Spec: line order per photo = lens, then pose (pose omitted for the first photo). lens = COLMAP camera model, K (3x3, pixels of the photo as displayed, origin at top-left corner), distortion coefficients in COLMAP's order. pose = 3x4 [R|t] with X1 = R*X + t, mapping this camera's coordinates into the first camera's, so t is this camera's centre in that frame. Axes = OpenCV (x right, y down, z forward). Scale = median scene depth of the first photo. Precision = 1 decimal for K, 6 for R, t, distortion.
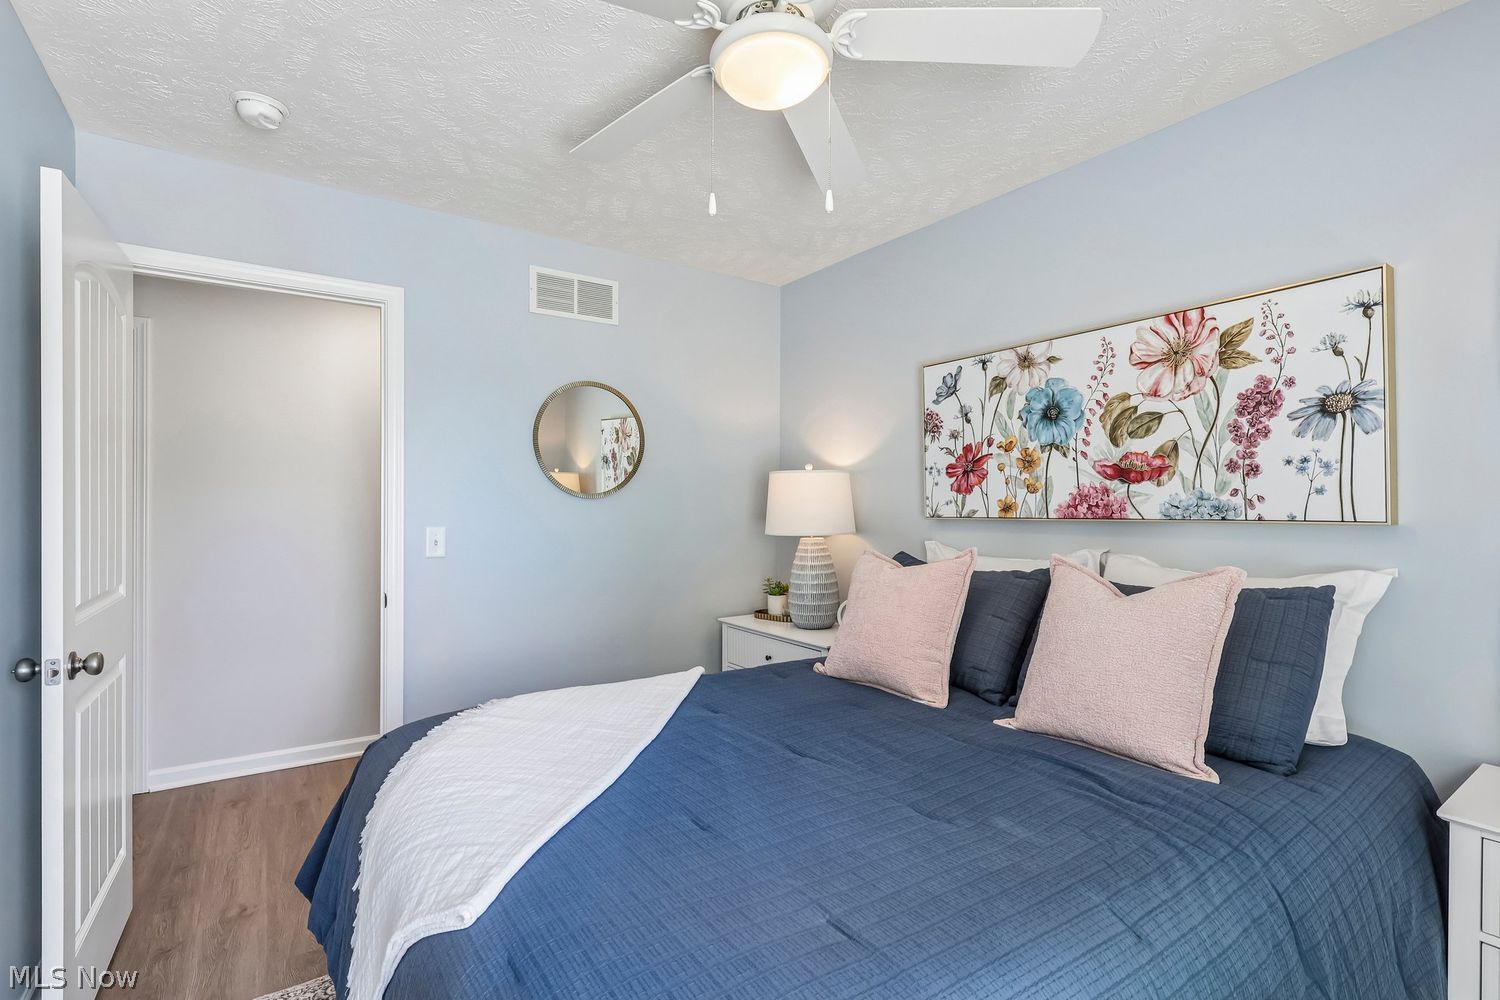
lens RADIAL K [[697.2, 0, 736.5], [0, 697.2, 497.6], [0, 0, 1]] dist [-0.000307, 0.001631]
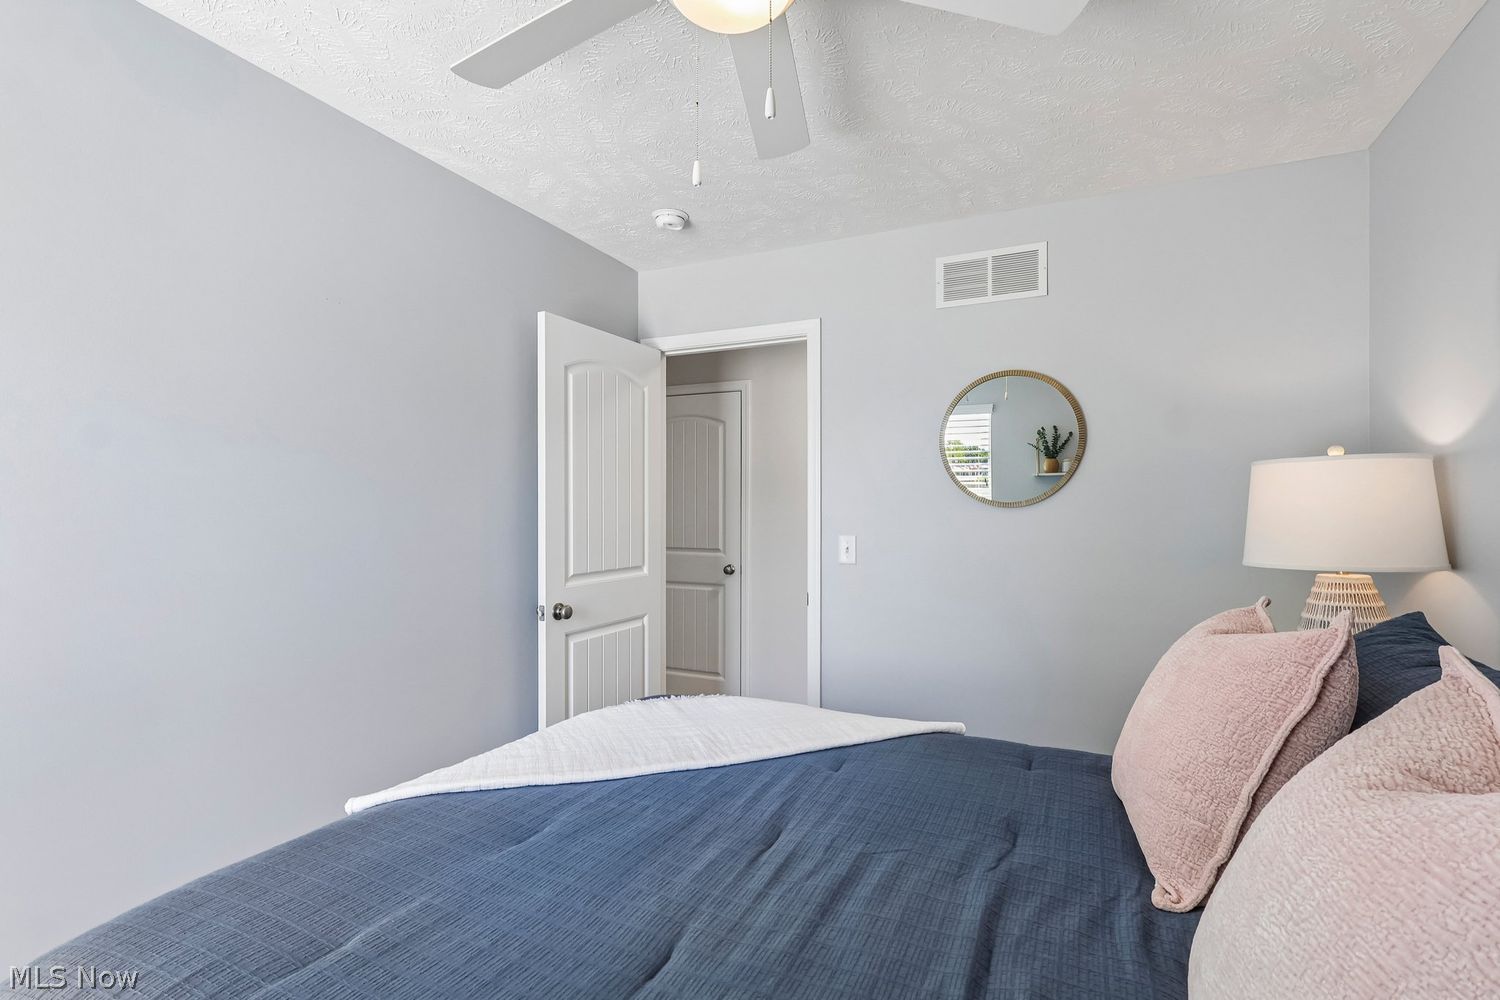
lens RADIAL K [[697.2, 0, 736.7], [0, 697.2, 508.3], [0, 0, 1]] dist [-0.000307, 0.001631]
pose [[0.510415, -0.004751, -0.859915, 0.368983], [0.002972, 0.999989, -0.003761, 0.003938], [0.859923, -0.000636, 0.510424, 0.293869]]
